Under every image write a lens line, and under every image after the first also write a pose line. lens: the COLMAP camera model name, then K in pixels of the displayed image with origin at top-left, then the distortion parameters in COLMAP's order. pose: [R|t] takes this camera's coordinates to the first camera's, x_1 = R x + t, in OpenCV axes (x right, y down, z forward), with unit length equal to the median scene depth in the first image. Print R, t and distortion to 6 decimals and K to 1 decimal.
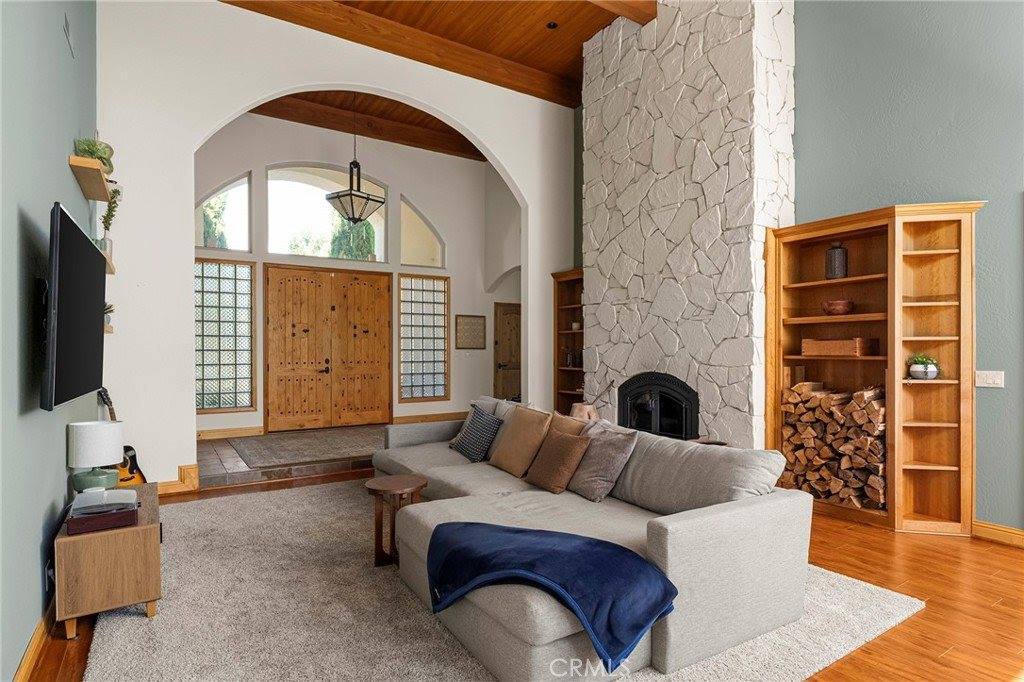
lens RADIAL K [[557.5, 0, 512.0], [0, 557.5, 341.0], [0, 0, 1]] dist [0.001855, 0.000116]
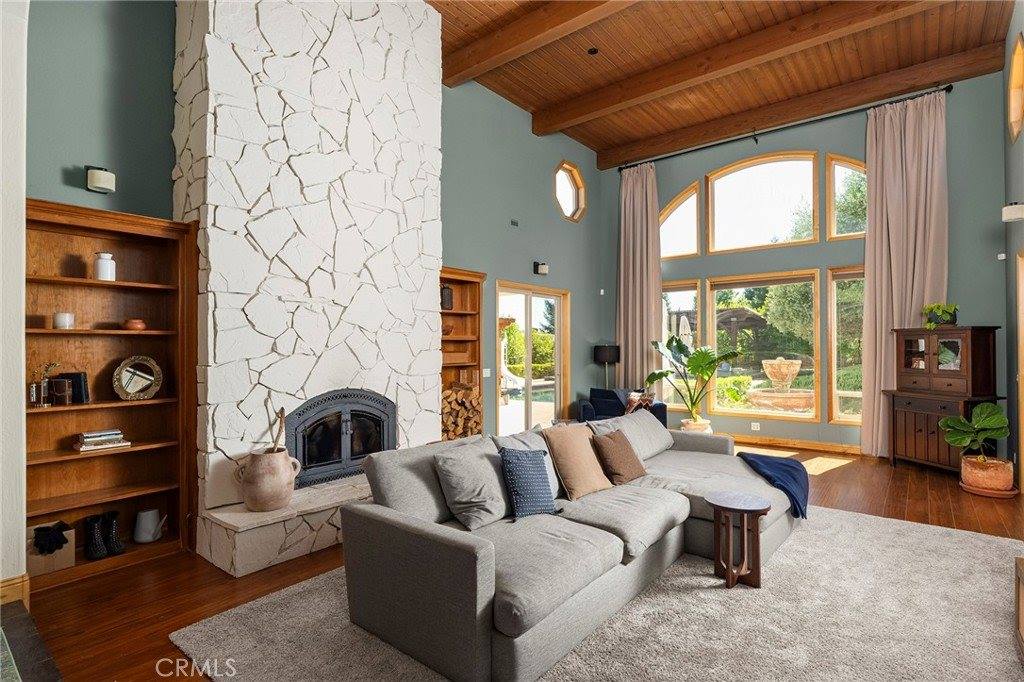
lens RADIAL K [[501.1, 0, 512.0], [0, 501.1, 341.0], [0, 0, 1]] dist [-0.002174, -0.000148]
pose [[-0.313244, 0.021982, 0.949418, -0.574428], [-0.005646, 0.999671, -0.025008, -0.000012], [-0.949656, -0.013194, -0.313017, 1.031254]]
